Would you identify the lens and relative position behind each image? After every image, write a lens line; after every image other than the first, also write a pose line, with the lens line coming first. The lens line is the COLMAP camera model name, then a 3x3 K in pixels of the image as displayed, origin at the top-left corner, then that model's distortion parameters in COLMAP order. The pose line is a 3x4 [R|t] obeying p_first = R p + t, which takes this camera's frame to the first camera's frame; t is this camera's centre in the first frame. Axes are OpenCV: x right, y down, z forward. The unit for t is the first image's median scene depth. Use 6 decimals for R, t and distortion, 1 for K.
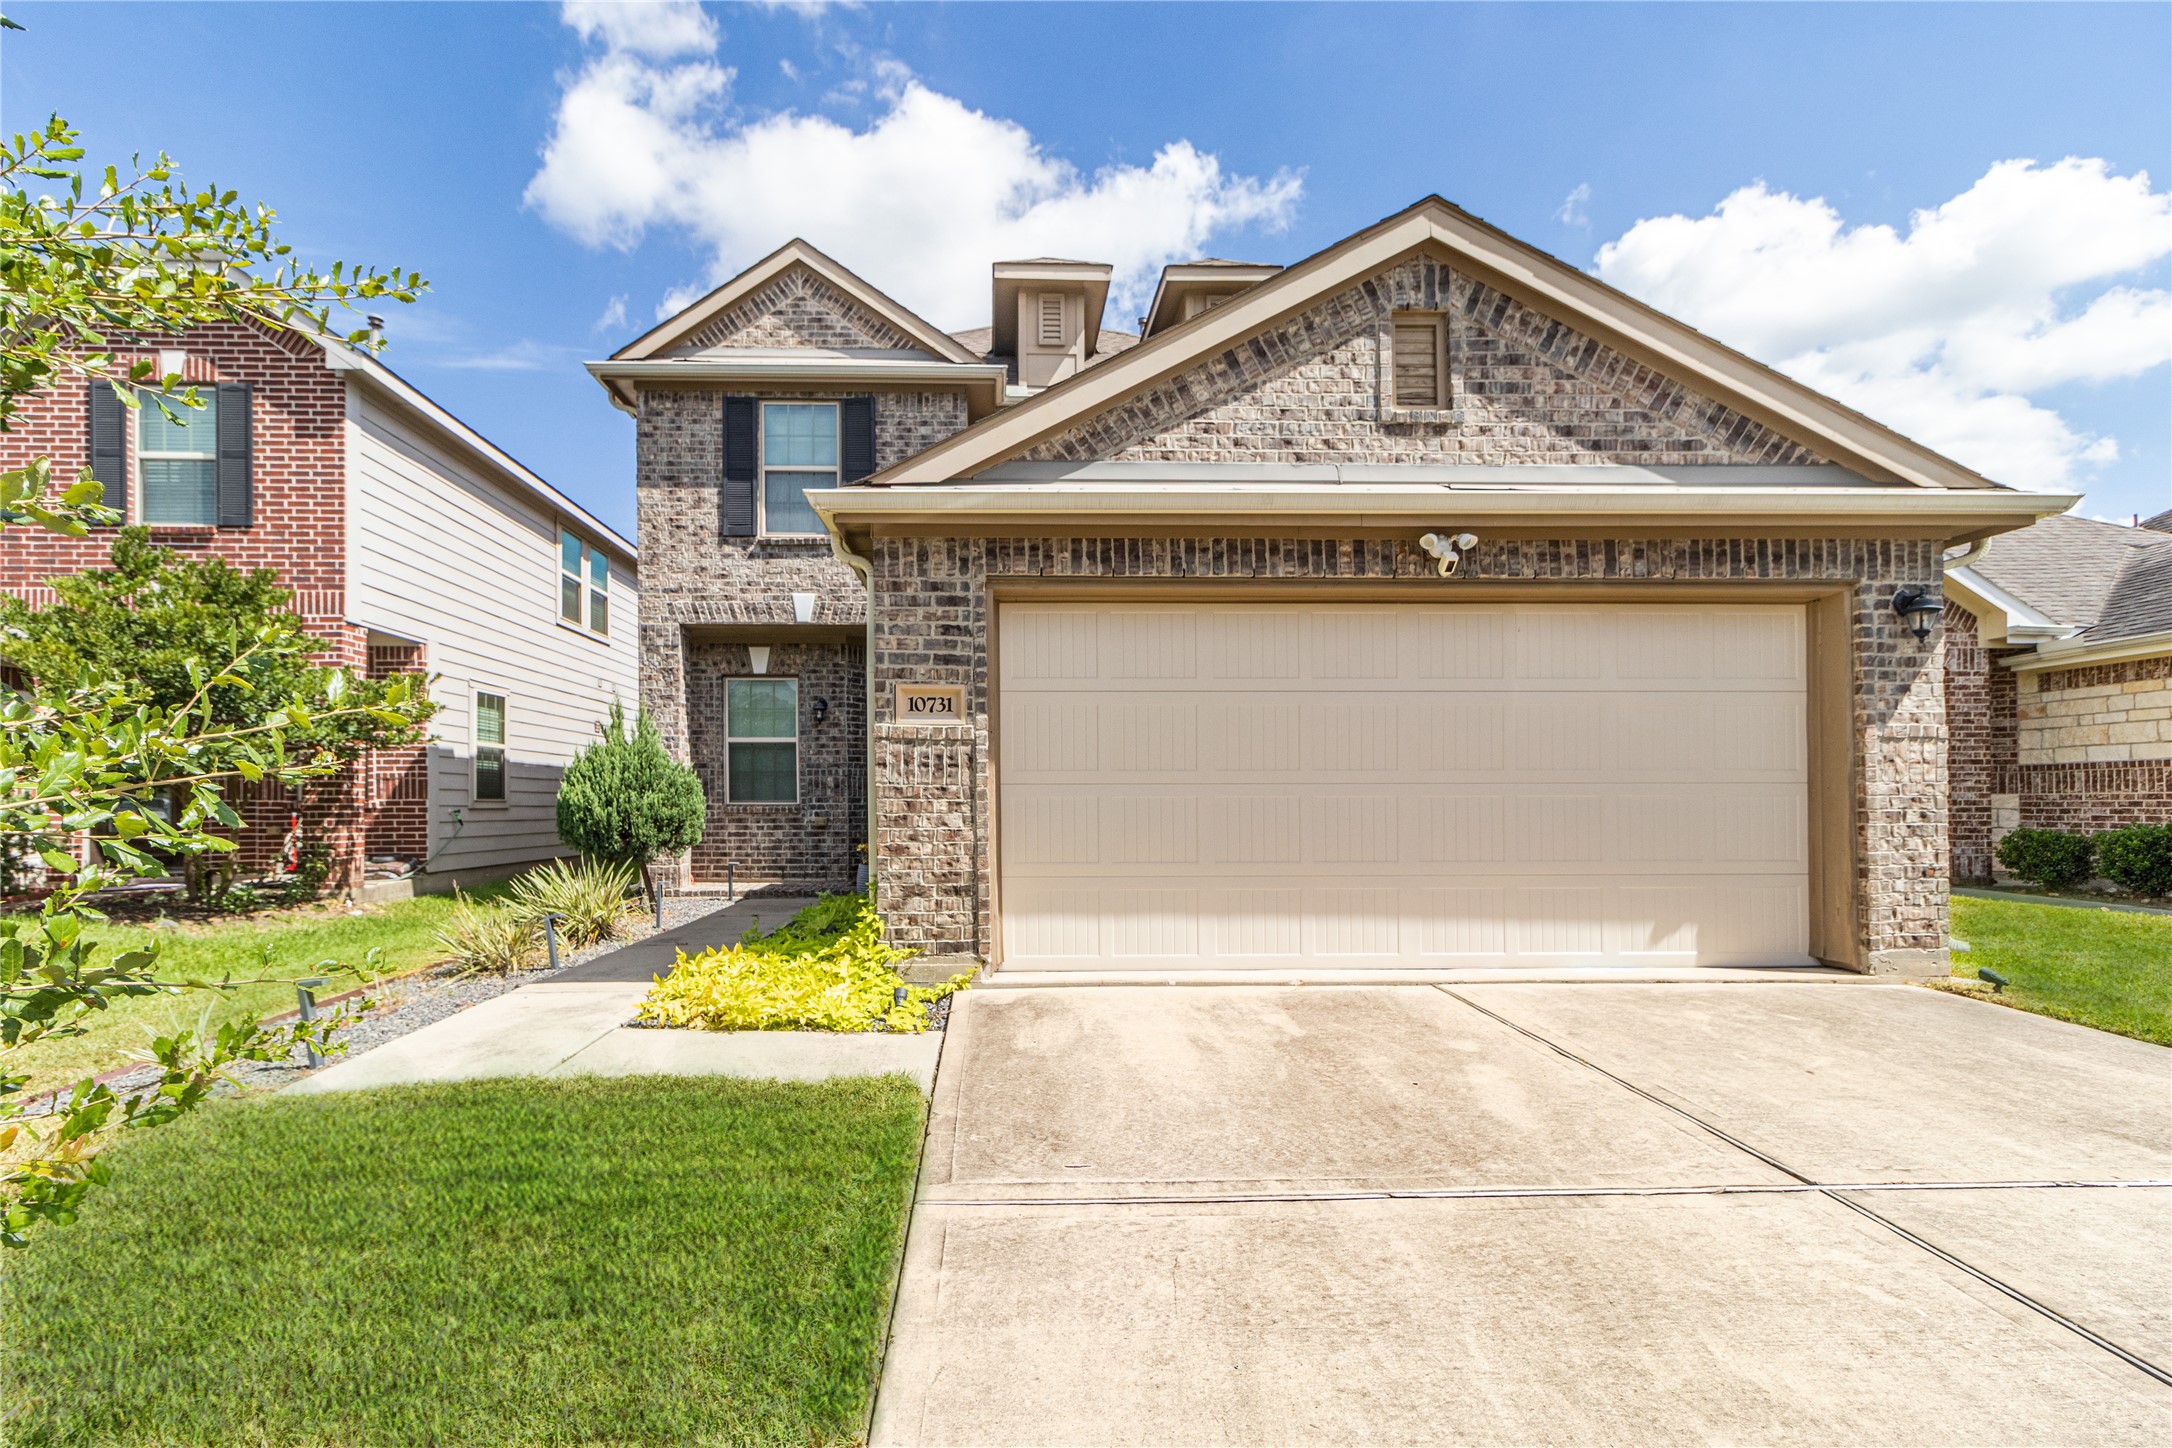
lens RADIAL K [[1002.2, 0, 1038.4], [0, 1002.2, 805.3], [0, 0, 1]] dist [0.002591, -0.000816]
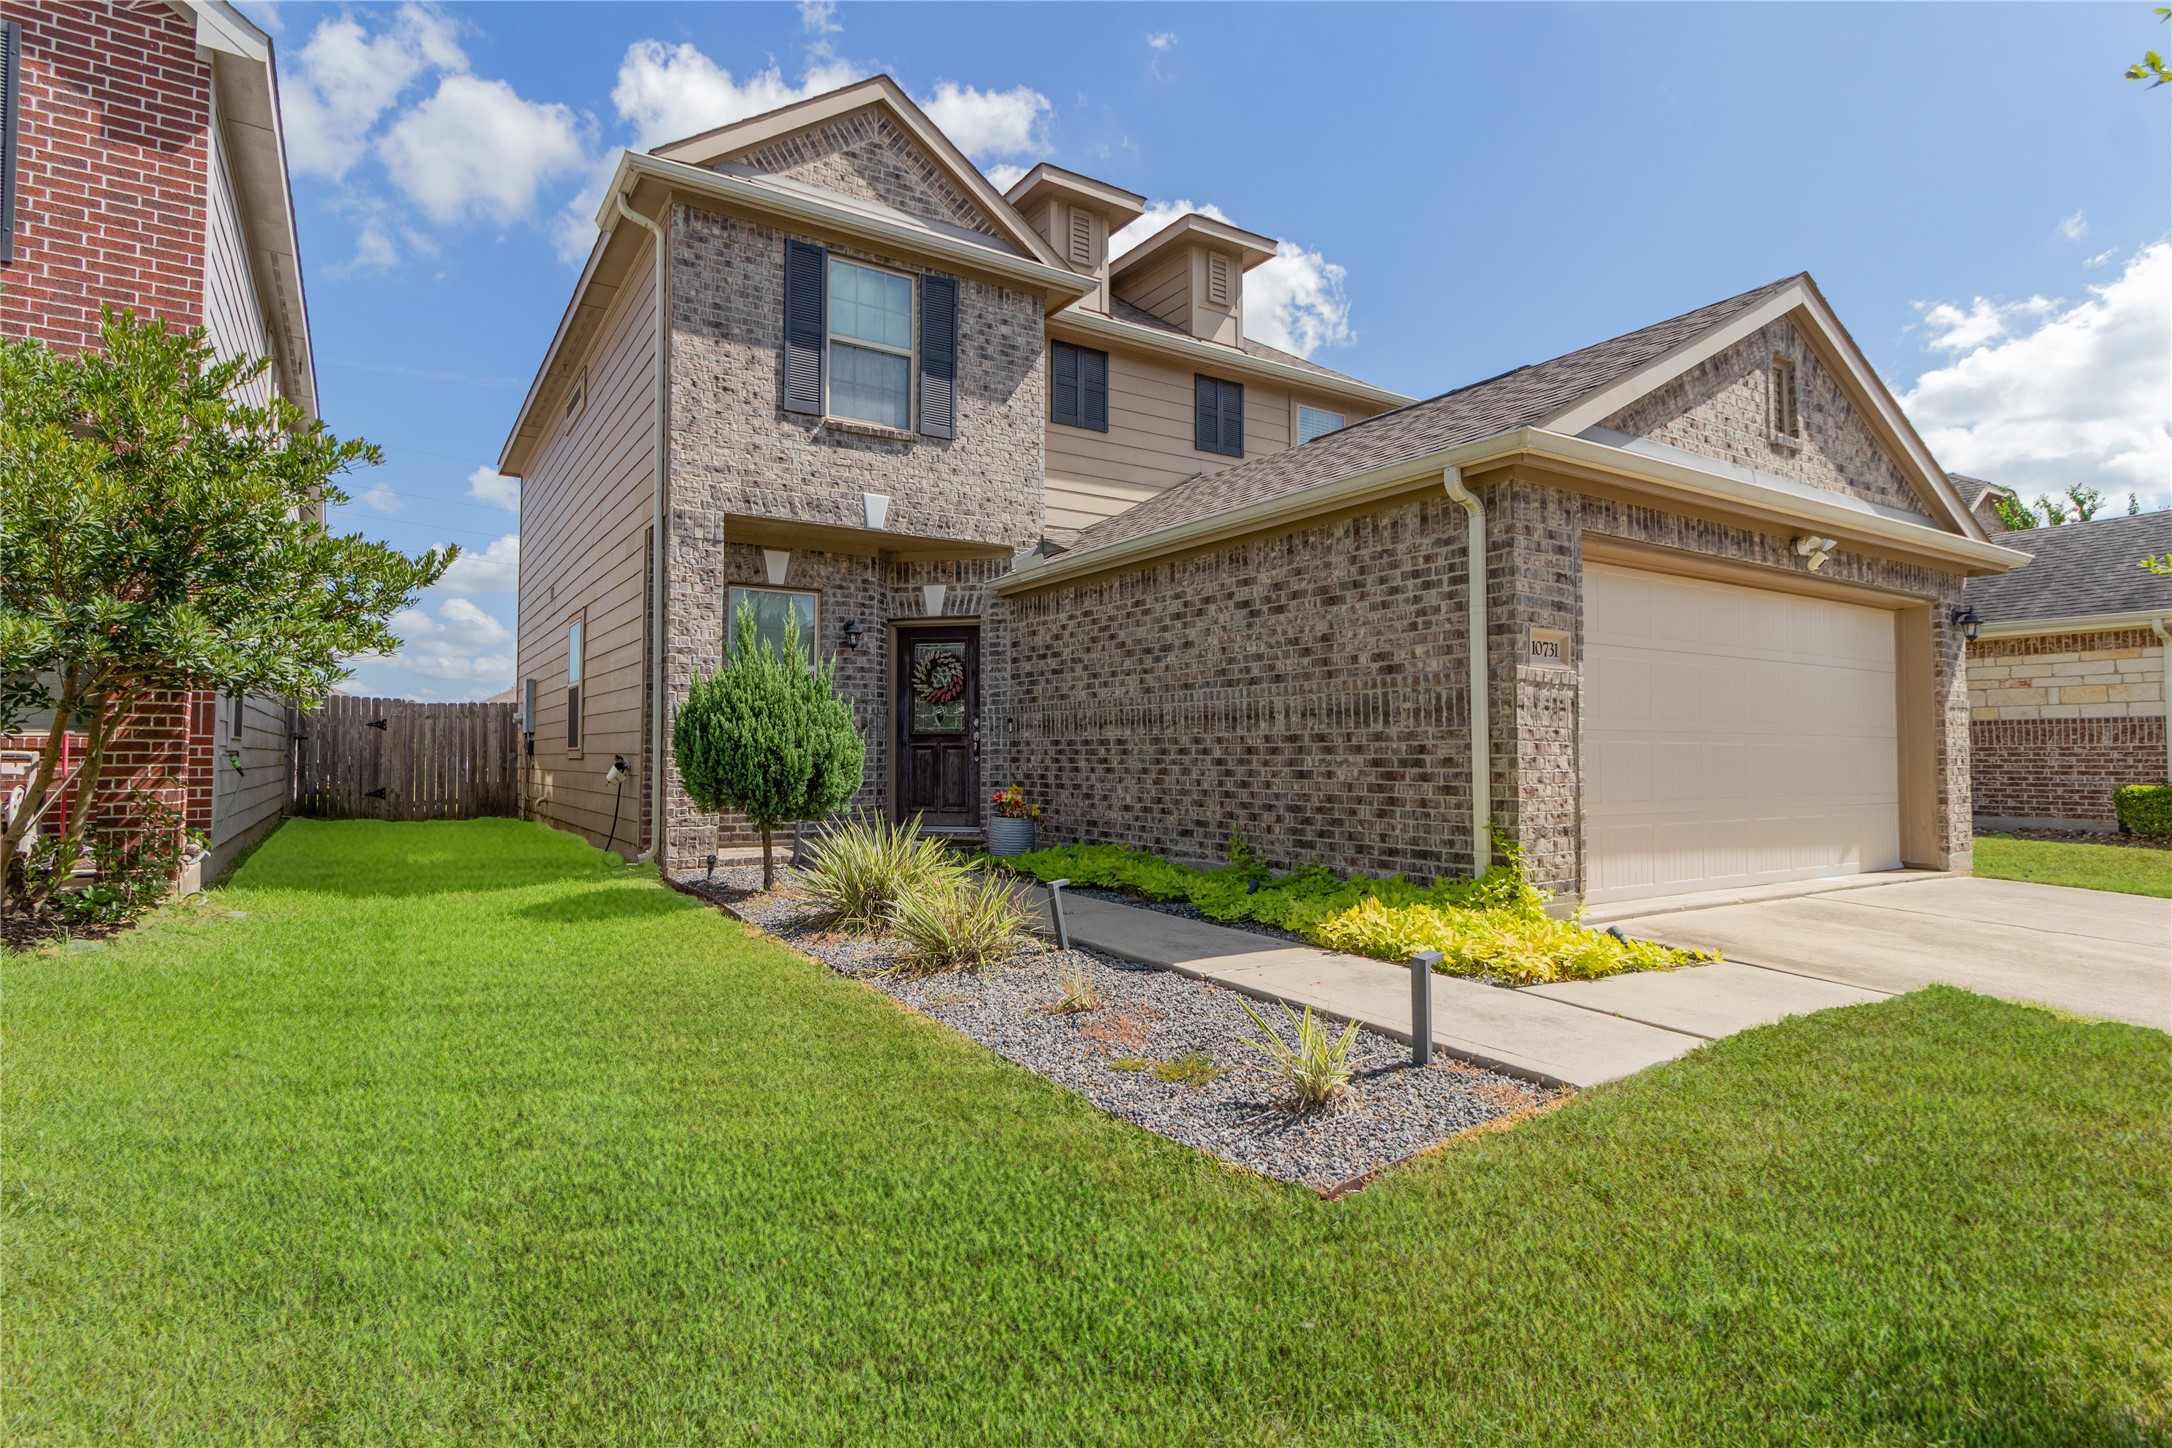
lens RADIAL K [[1080.2, 0, 1077.2], [0, 1080.2, 723.6], [0, 0, 1]] dist [-0.001963, -0.000525]
pose [[0.864742, 0.020113, 0.501813, -0.537381], [-0.005047, 0.999495, -0.031363, 0.006065], [-0.502190, 0.024588, 0.864408, 0.147245]]
